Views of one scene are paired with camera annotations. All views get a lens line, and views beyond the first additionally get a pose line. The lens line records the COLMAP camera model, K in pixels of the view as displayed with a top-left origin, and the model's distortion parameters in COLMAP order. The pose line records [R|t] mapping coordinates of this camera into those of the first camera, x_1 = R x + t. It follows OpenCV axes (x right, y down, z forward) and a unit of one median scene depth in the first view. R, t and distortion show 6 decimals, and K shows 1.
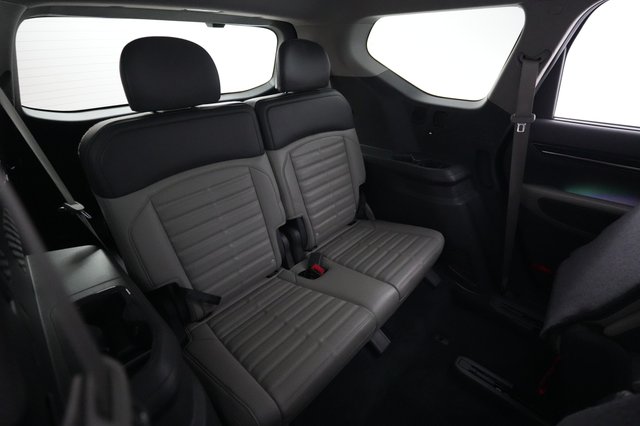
lens RADIAL K [[303.1, 0, 320.0], [0, 303.1, 213.0], [0, 0, 1]] dist [-0.002092, -0.000279]
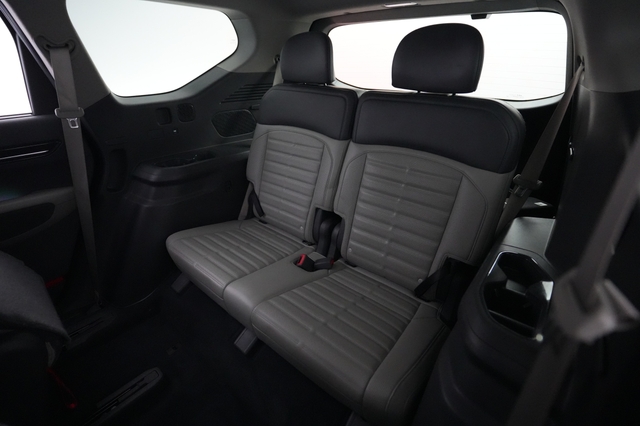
lens RADIAL K [[315.5, 0, 320.0], [0, 315.5, 213.0], [0, 0, 1]] dist [0.003901, 0.000273]
pose [[0.029176, 0.467739, -0.883385, 0.840947], [-0.477095, 0.783114, 0.398890, -0.379667], [0.878367, 0.409821, 0.246004, 0.736359]]
